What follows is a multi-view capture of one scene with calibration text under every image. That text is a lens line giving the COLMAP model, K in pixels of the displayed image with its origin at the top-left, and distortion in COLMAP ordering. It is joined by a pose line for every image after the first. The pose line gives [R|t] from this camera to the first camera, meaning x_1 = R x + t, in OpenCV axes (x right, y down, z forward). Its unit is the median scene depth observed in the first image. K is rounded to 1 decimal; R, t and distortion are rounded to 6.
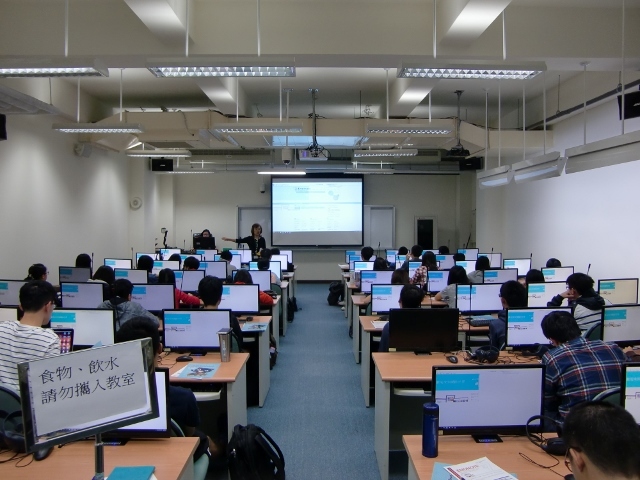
lens RADIAL K [[501.0, 0, 320.0], [0, 501.0, 240.0], [0, 0, 1]] dist [-0.109890, 0.090905]
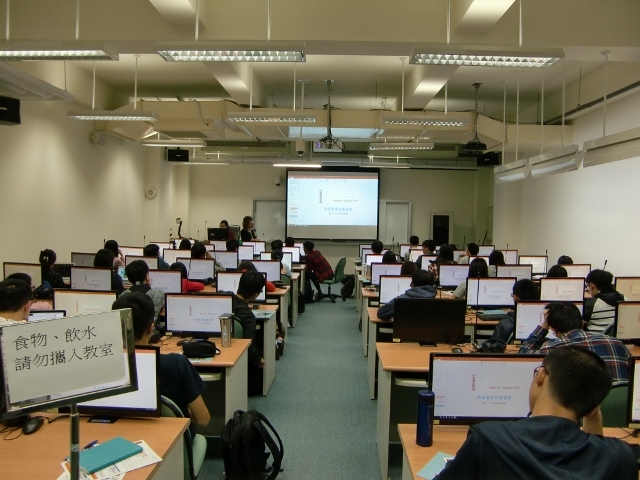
lens RADIAL K [[501.0, 0, 320.0], [0, 501.0, 240.0], [0, 0, 1]] dist [-0.109890, 0.090905]
pose [[0.999145, 0.021518, -0.035315, 0.010689], [-0.021266, 0.999746, 0.007504, 0.008411], [0.035467, -0.006746, 0.999348, 0.007428]]
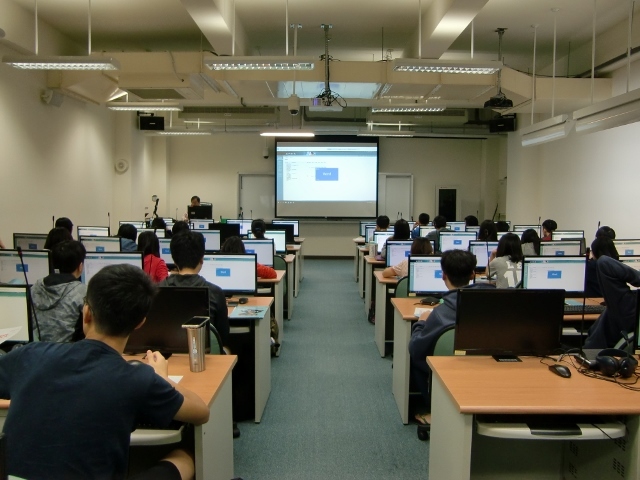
lens RADIAL K [[501.0, 0, 320.0], [0, 501.0, 240.0], [0, 0, 1]] dist [-0.109890, 0.090905]
pose [[0.999914, 0.009465, -0.009030, -0.012998], [-0.009070, 0.999040, 0.042868, 0.021336], [0.009427, -0.042782, 0.999040, 0.157025]]
